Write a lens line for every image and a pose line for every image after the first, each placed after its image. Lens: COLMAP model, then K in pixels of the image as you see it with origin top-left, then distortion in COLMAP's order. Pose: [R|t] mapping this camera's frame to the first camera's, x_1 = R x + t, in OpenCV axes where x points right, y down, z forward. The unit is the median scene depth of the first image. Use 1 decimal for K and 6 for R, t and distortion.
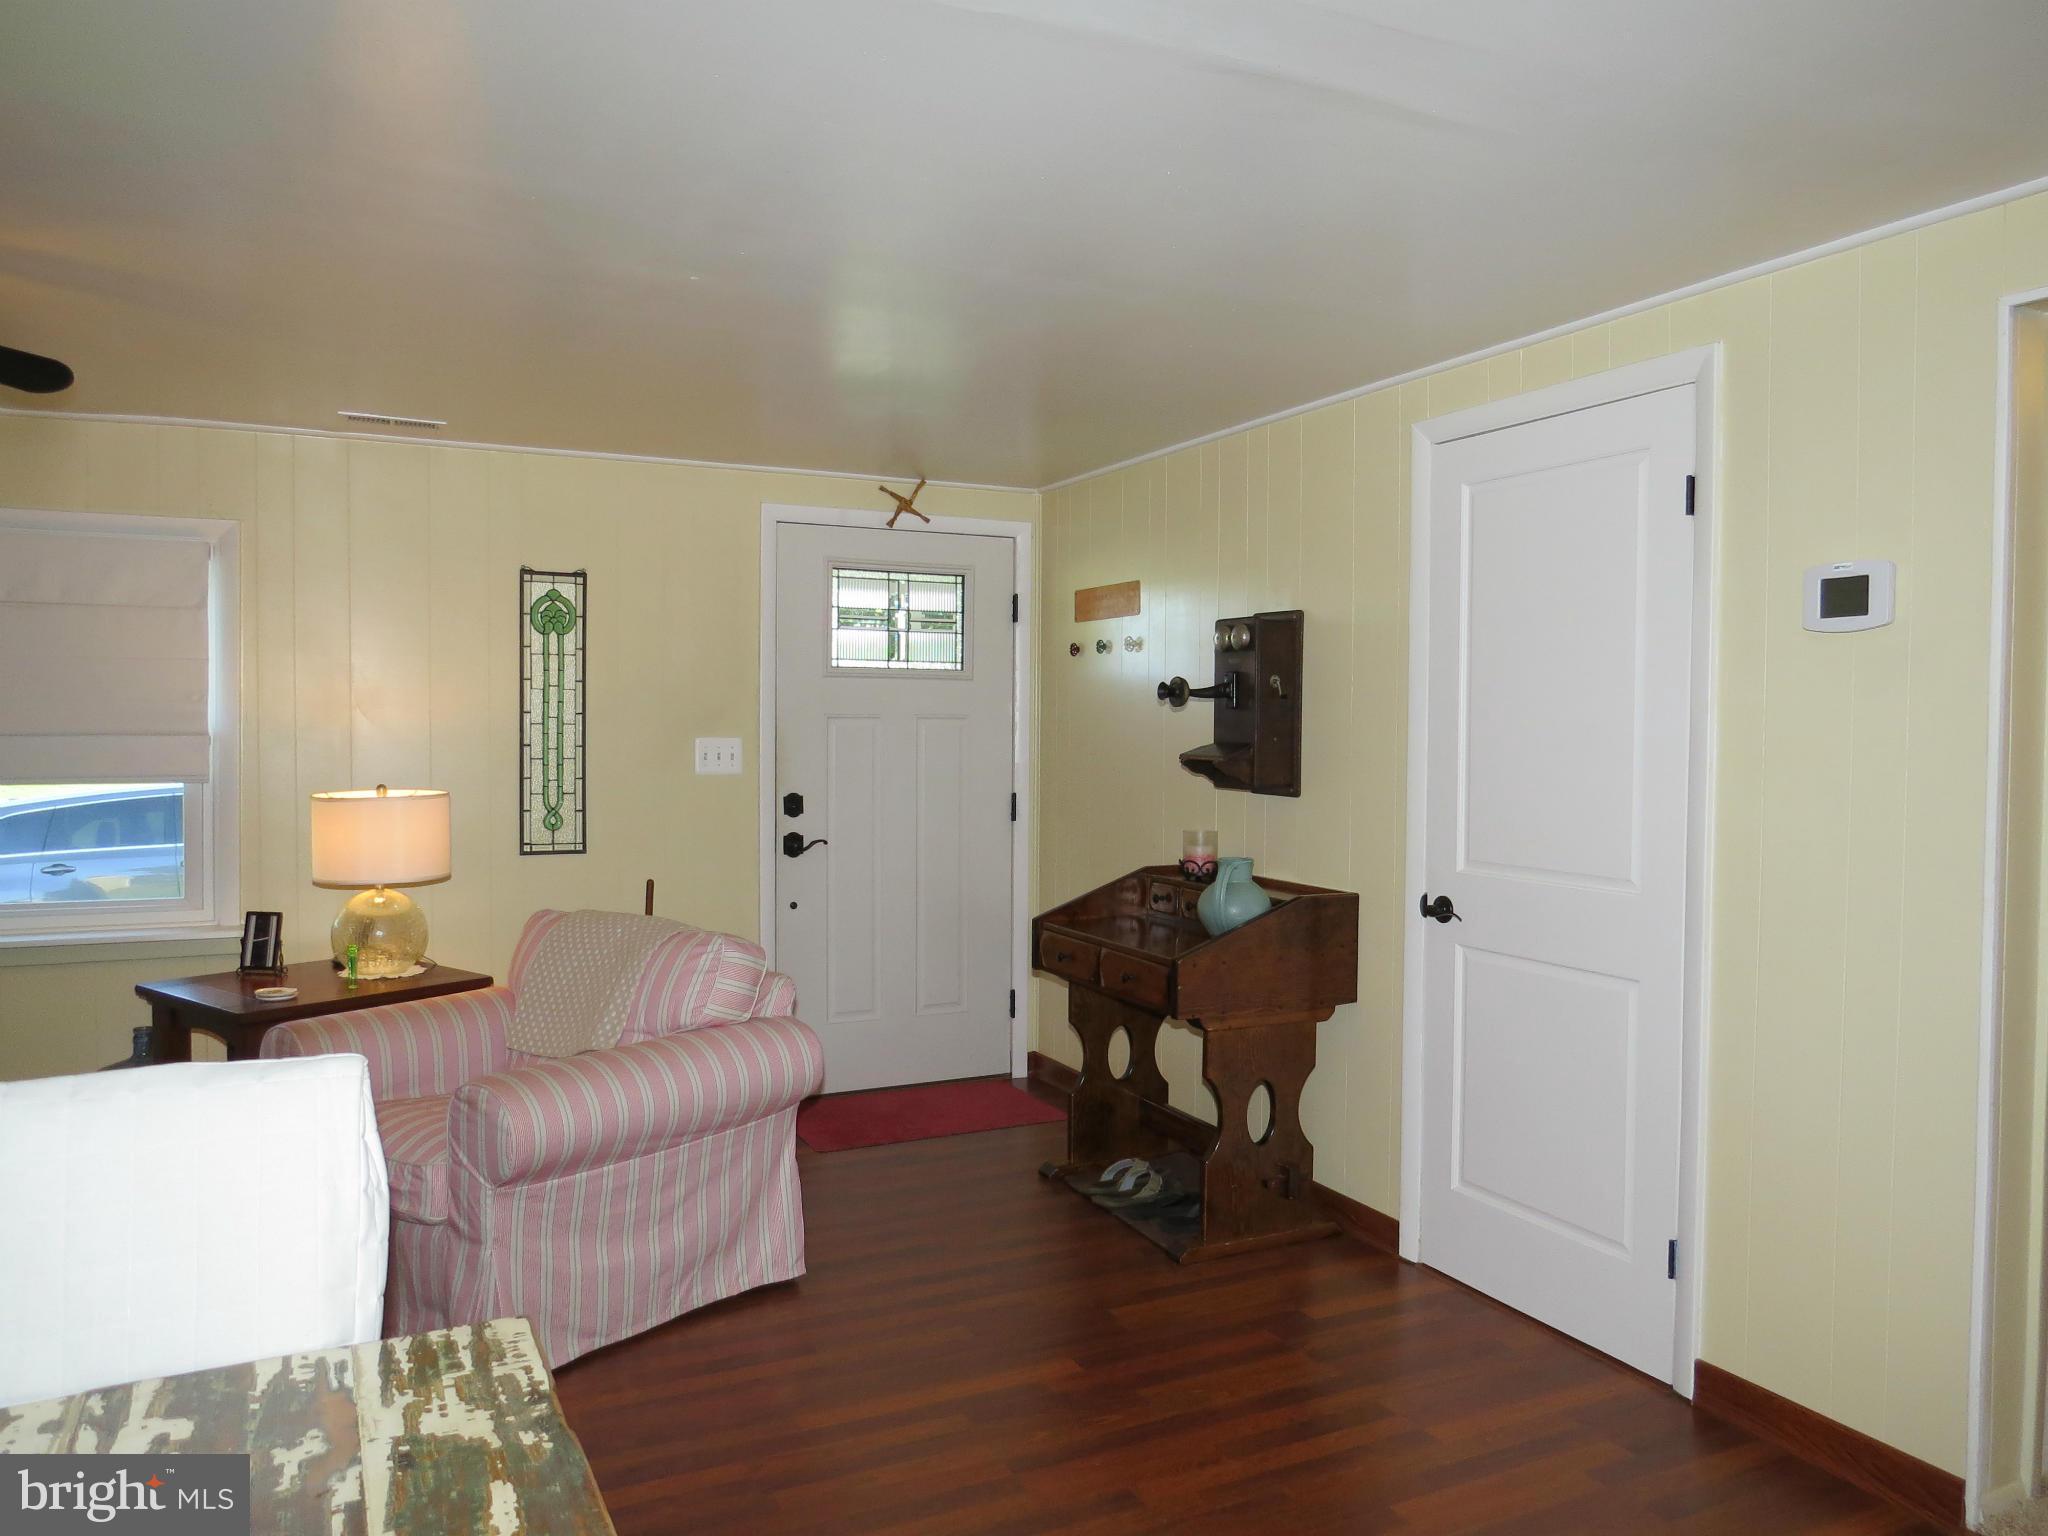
lens RADIAL K [[1456.5, 0, 1019.9], [0, 1456.5, 771.3], [0, 0, 1]] dist [-0.018192, 0.003477]
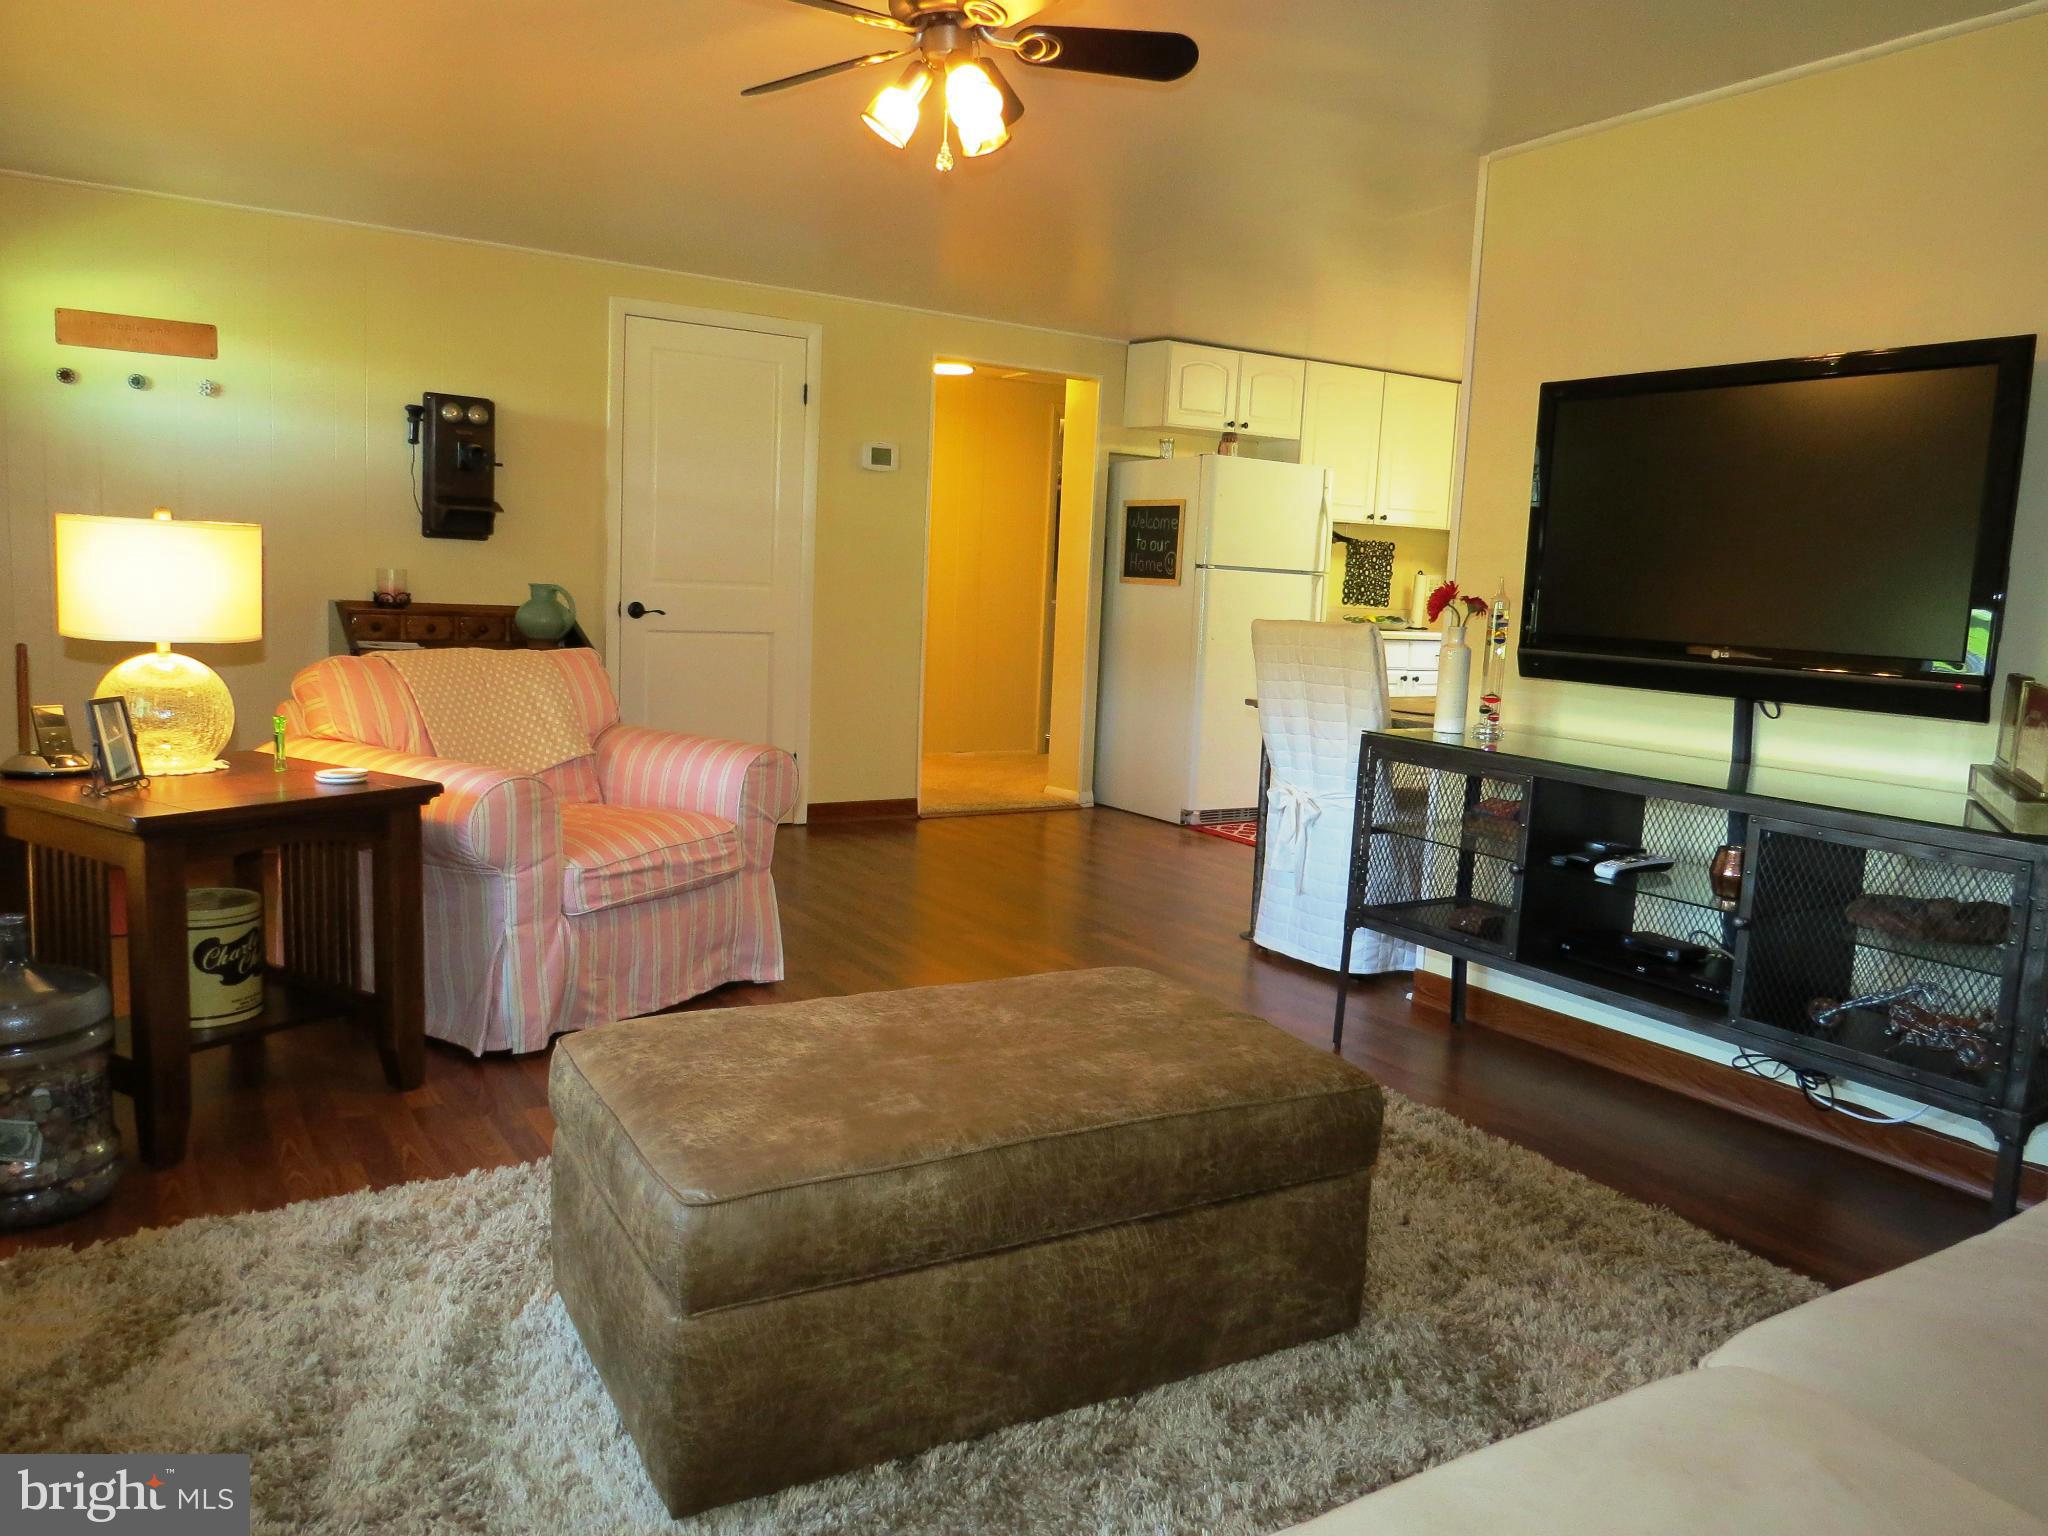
lens RADIAL K [[1456.5, 0, 1019.7], [0, 1456.5, 764.7], [0, 0, 1]] dist [-0.018192, 0.003477]
pose [[-0.113696, -0.137960, 0.983890, -0.956059], [-0.011051, 0.990426, 0.137599, 0.025836], [-0.993454, 0.004772, -0.114132, 0.525200]]
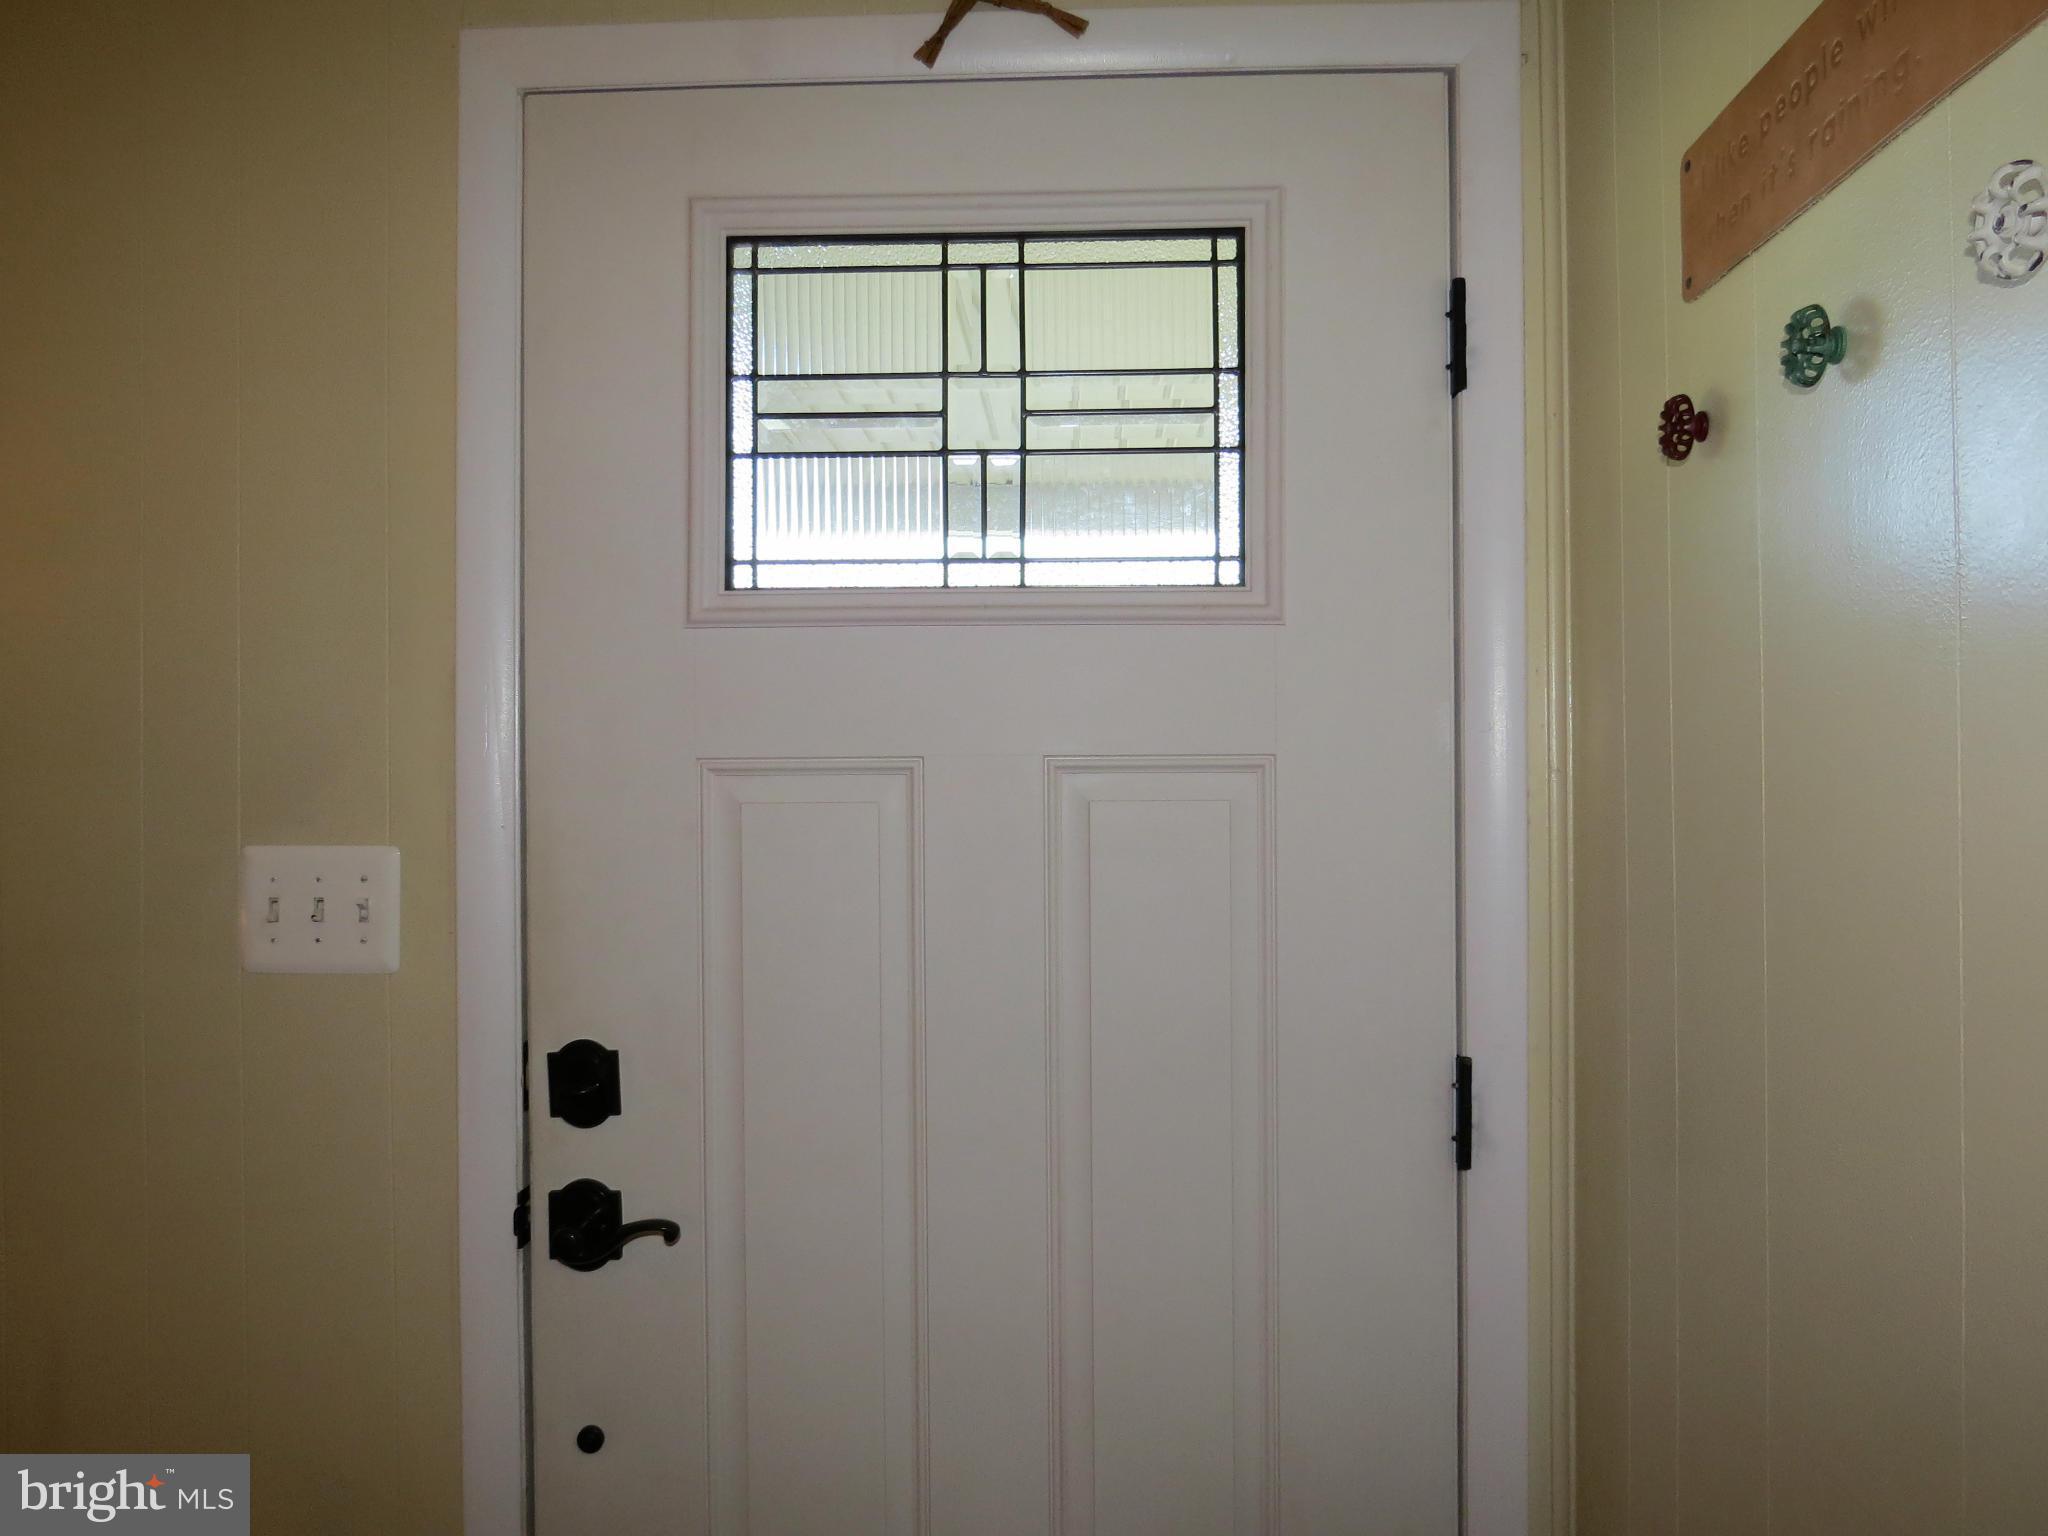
lens RADIAL K [[1456.5, 0, 1020.4], [0, 1456.5, 760.4], [0, 0, 1]] dist [-0.018192, 0.003477]
pose [[0.879847, -0.012972, -0.475080, 0.052119], [-0.006635, 0.999195, -0.039571, -0.028272], [0.475211, 0.037969, 0.879052, 0.780275]]
